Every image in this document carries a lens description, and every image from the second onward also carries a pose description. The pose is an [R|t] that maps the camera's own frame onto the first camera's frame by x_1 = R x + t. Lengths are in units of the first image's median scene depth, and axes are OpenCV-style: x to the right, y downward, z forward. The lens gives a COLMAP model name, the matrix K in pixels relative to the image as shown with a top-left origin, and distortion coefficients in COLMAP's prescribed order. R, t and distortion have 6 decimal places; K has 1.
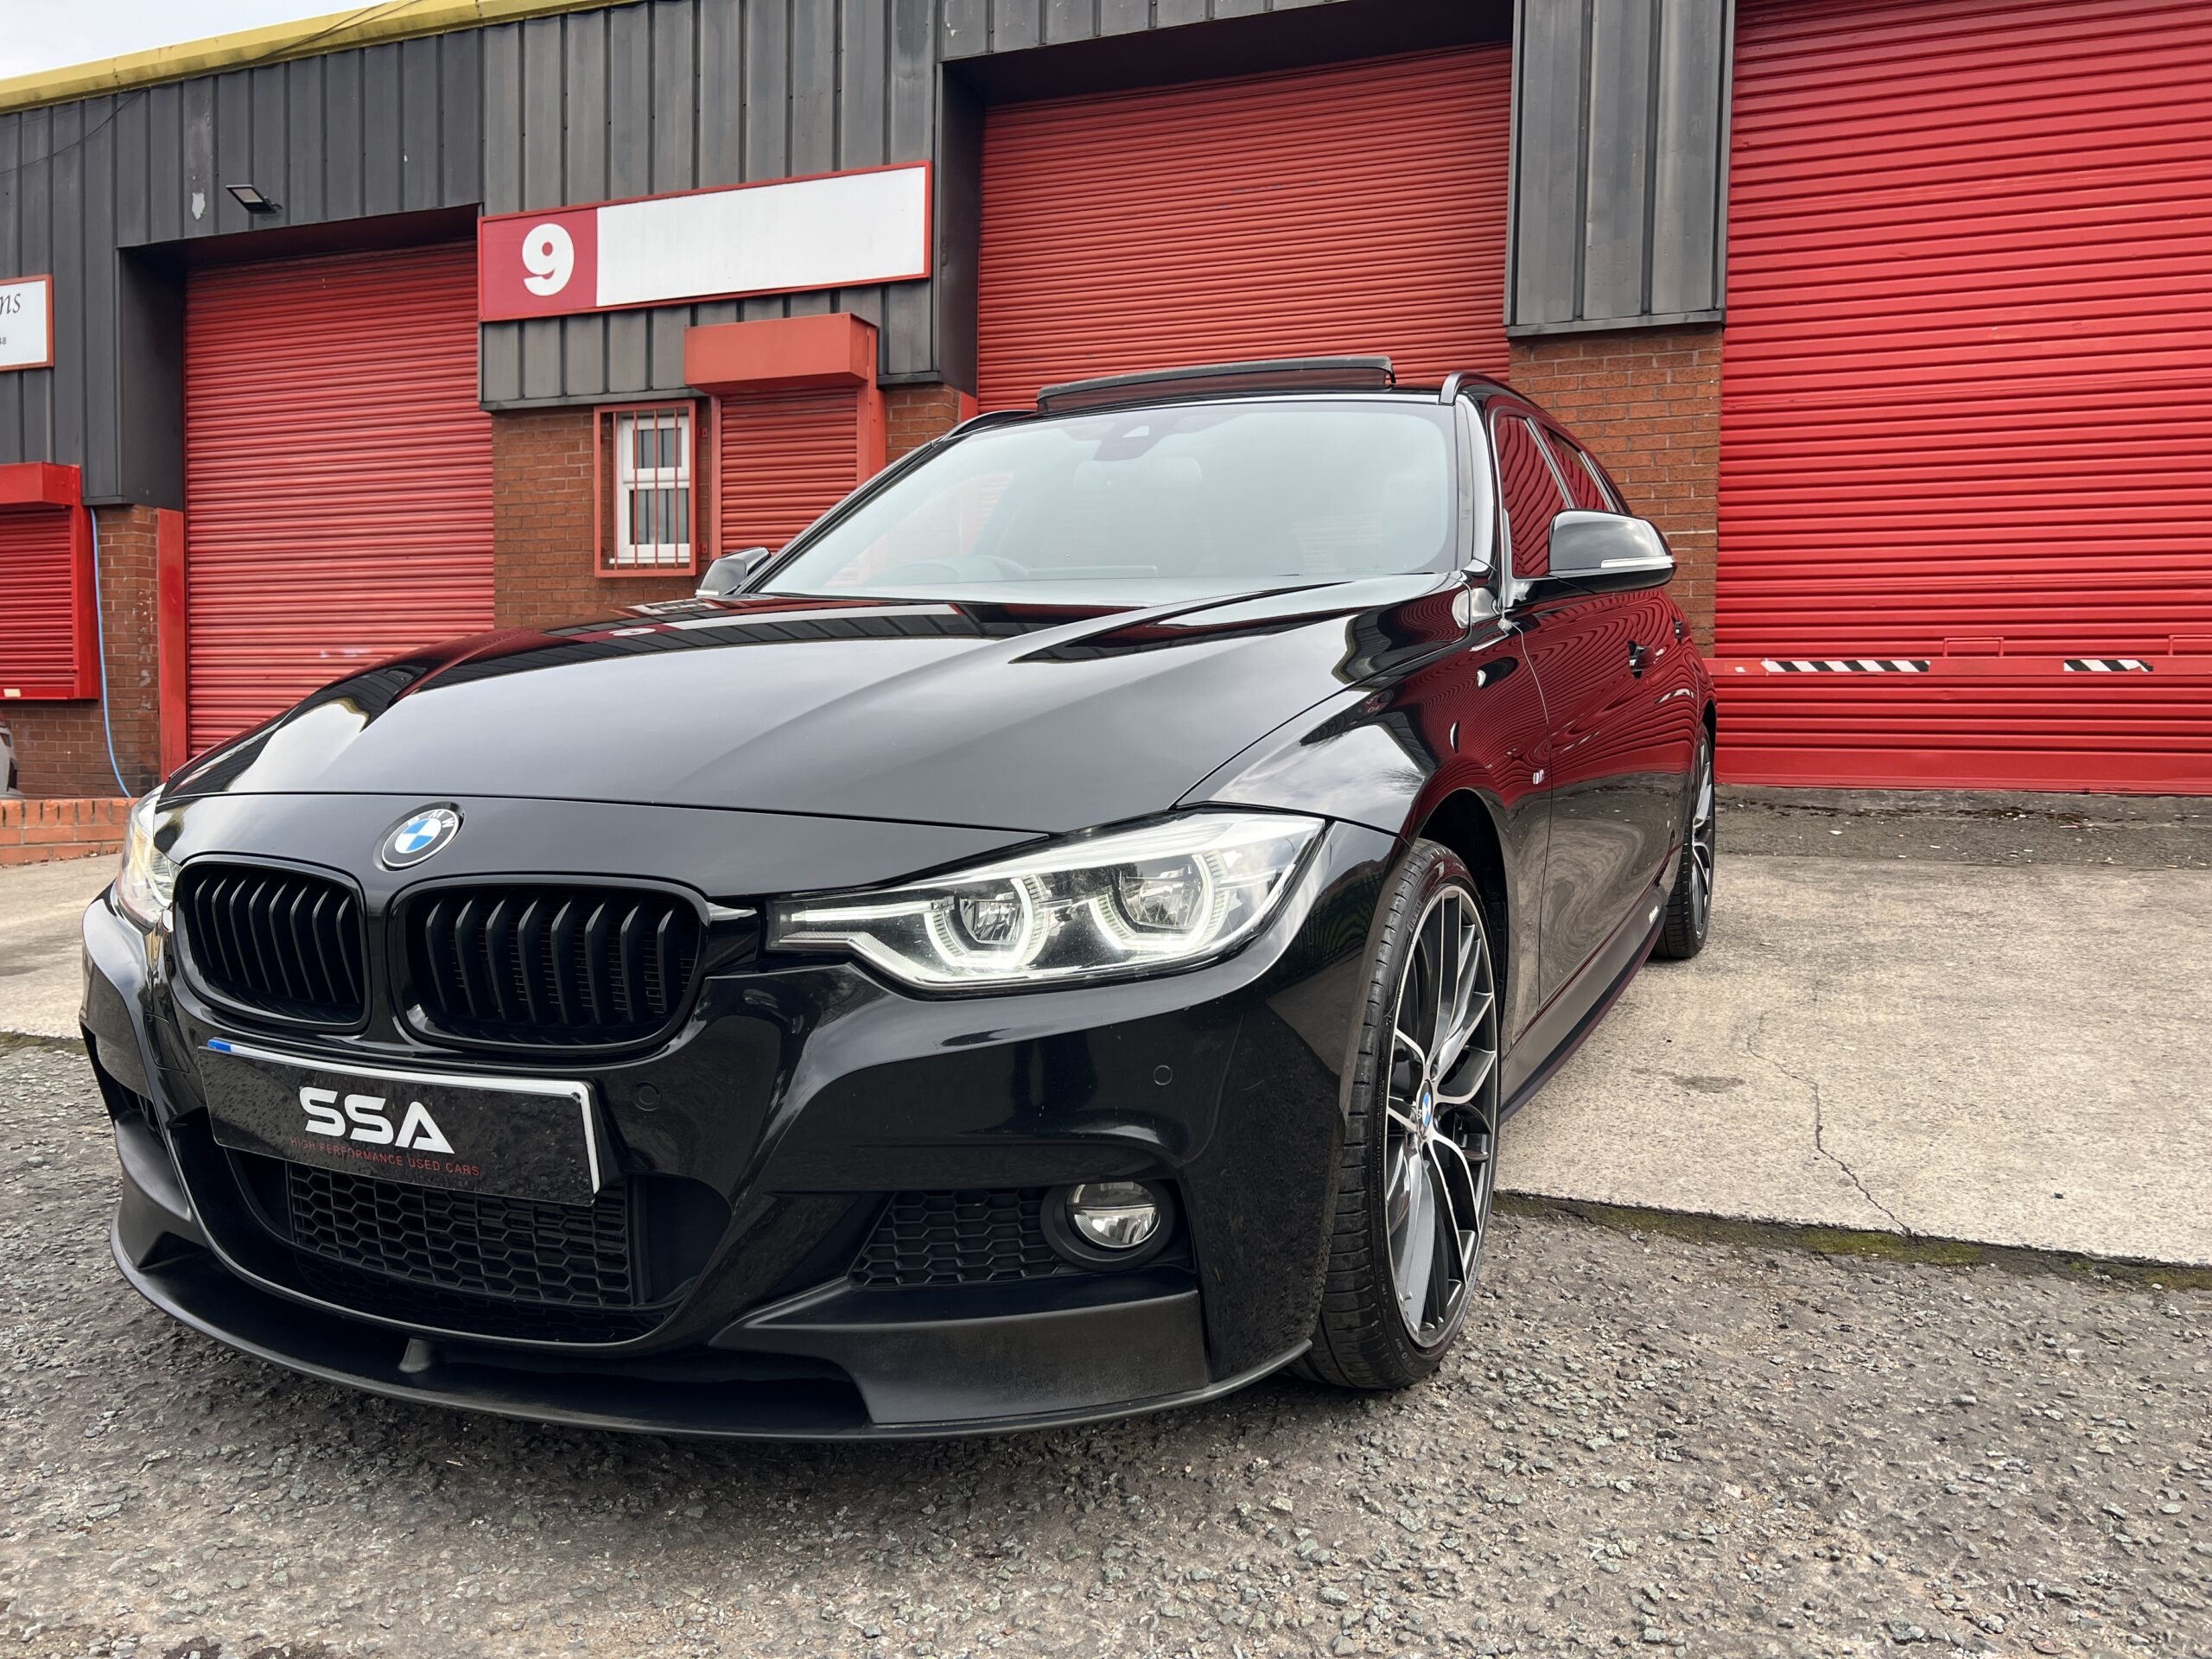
lens RADIAL K [[1674.0, 0, 1108.1], [0, 1674.0, 835.0], [0, 0, 1]] dist [0.042767, -0.051128]
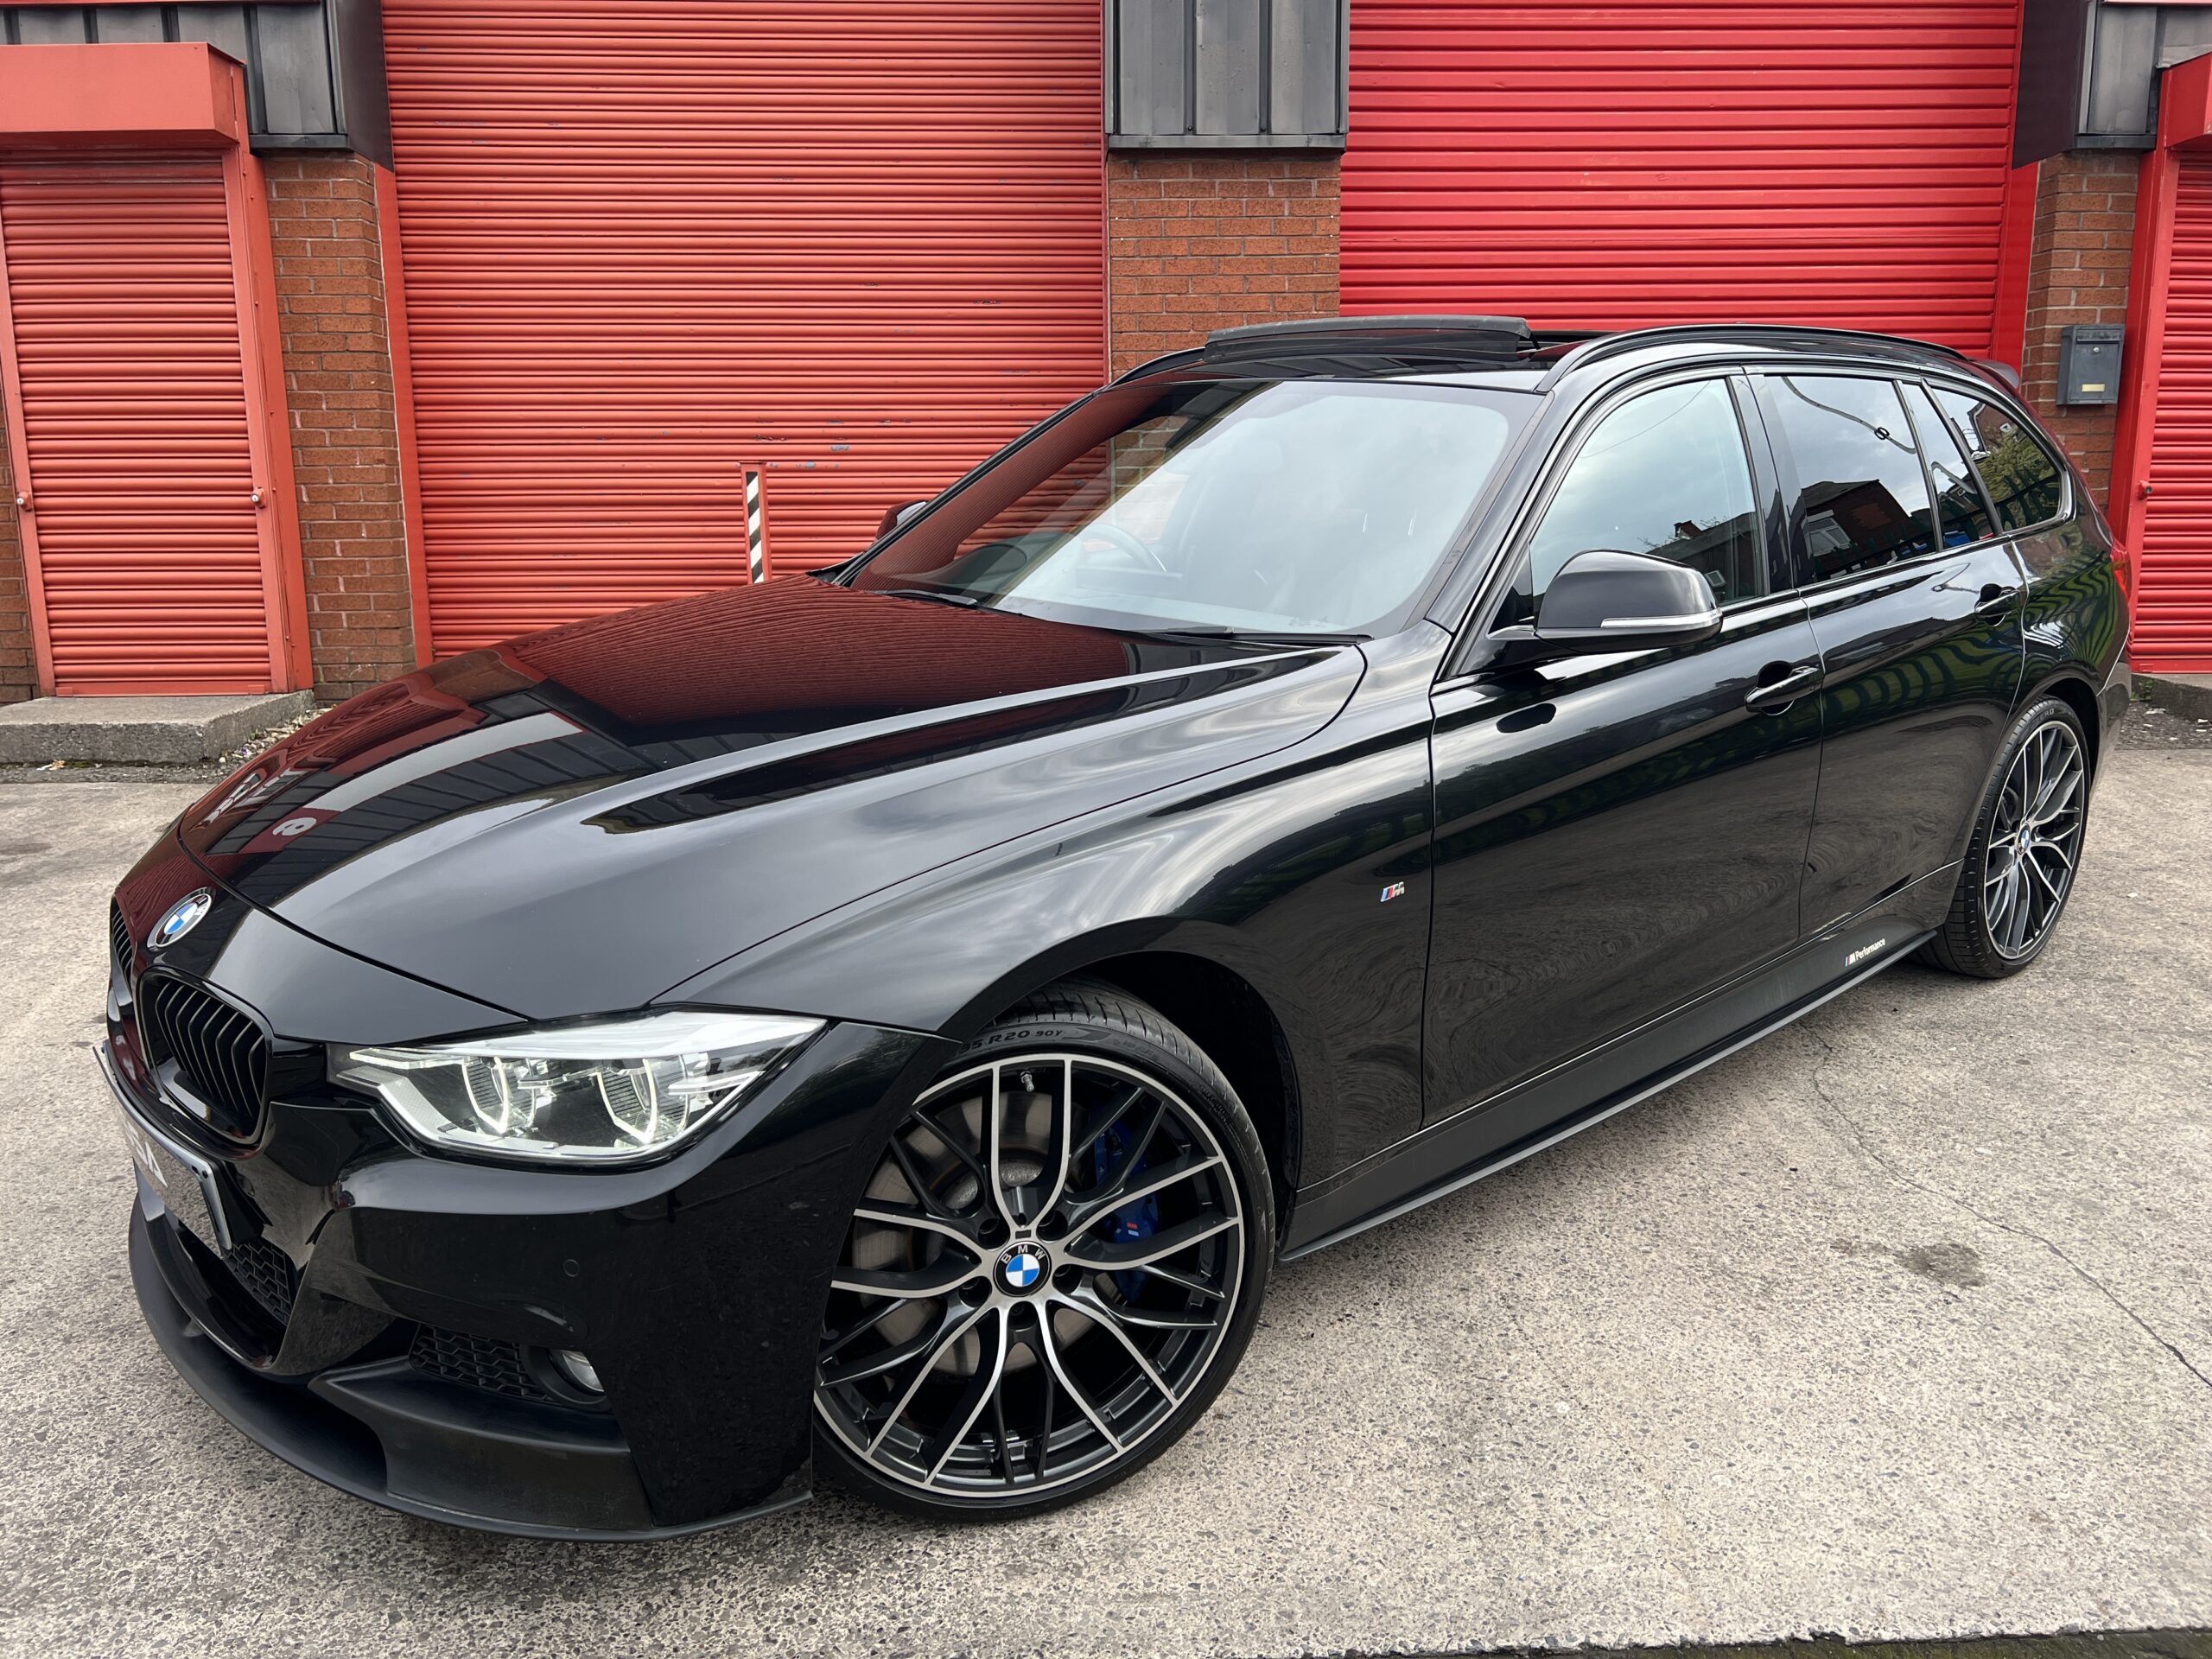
lens RADIAL K [[1674.0, 0, 1120.3], [0, 1674.0, 810.1], [0, 0, 1]] dist [0.042767, -0.051128]
pose [[0.916816, -0.091746, 0.388626, -0.104483], [0.043283, 0.990346, 0.131687, -0.067243], [-0.396956, -0.103912, 0.911936, 0.165327]]
